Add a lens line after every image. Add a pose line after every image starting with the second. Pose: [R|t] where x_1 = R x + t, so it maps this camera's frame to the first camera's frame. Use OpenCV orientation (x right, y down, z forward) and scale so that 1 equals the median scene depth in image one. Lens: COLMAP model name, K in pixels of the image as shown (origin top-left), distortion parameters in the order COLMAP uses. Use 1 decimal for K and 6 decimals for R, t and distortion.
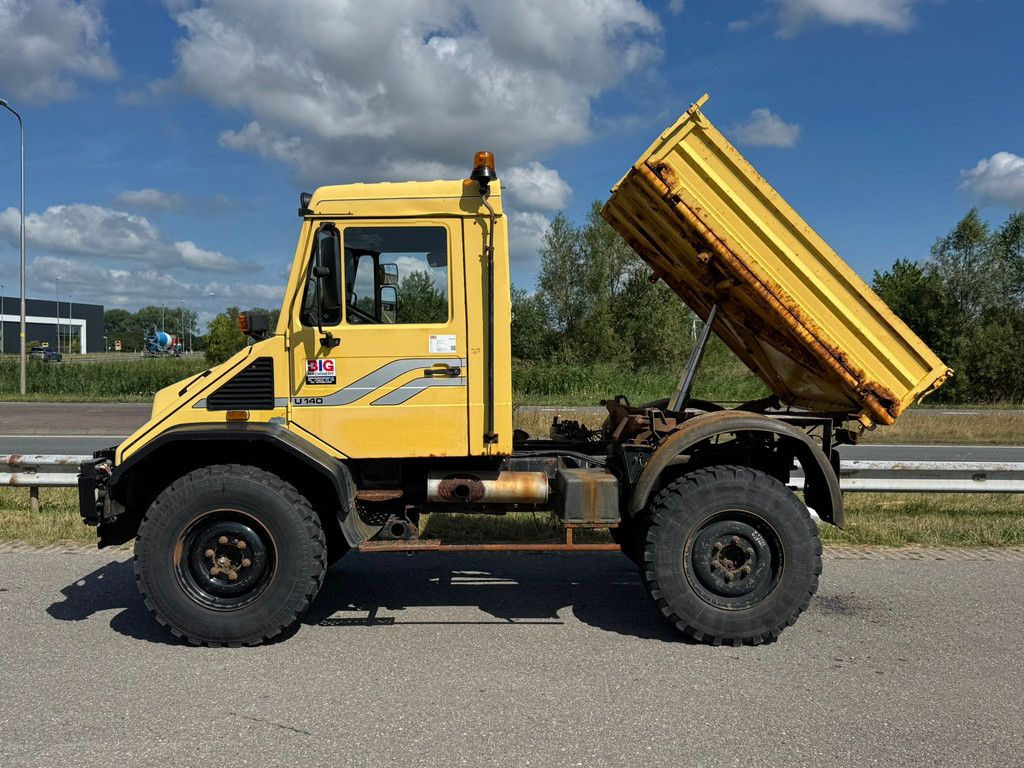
lens RADIAL K [[1021.8, 0, 512.0], [0, 1021.8, 384.0], [0, 0, 1]] dist [0.160947, -0.350824]
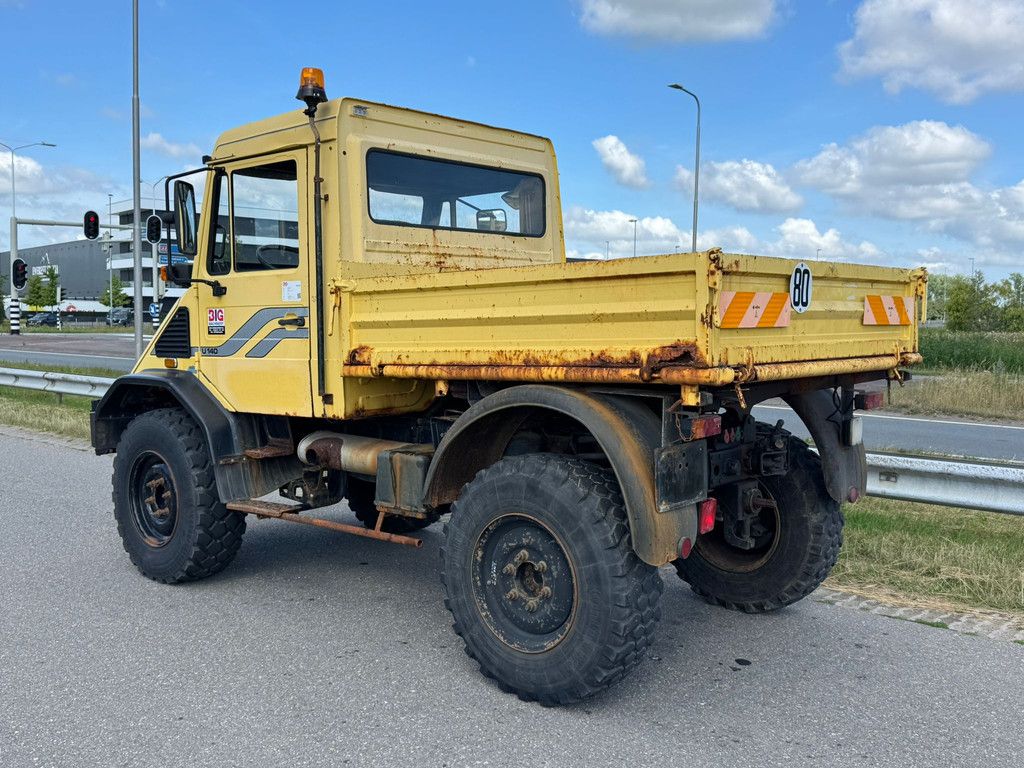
lens RADIAL K [[1021.8, 0, 512.0], [0, 1021.8, 384.0], [0, 0, 1]] dist [0.160947, -0.350824]
pose [[0.736907, 0.044386, -0.674535, 0.690773], [-0.024523, 0.998941, 0.038942, 0.002412], [0.675549, -0.012155, 0.737215, 0.462573]]
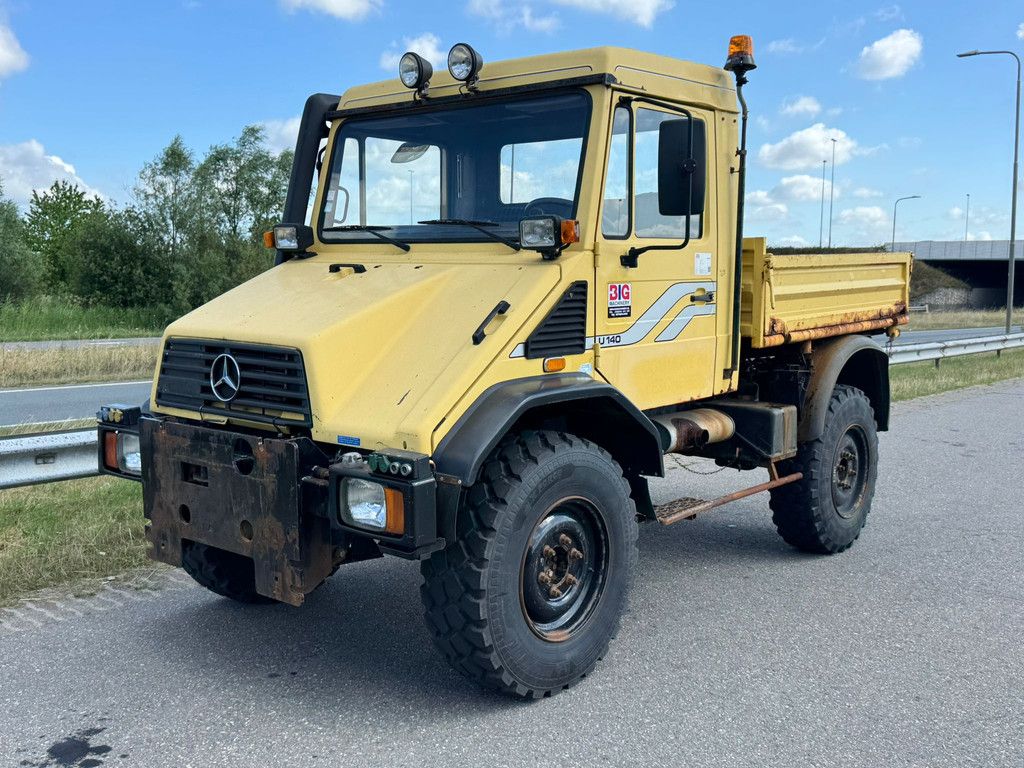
lens RADIAL K [[1021.8, 0, 512.0], [0, 1021.8, 384.0], [0, 0, 1]] dist [0.160947, -0.350824]
pose [[0.656105, -0.075371, 0.750896, -0.804782], [0.023188, 0.996544, 0.079766, -0.012576], [-0.754313, -0.034923, 0.655585, 0.566495]]
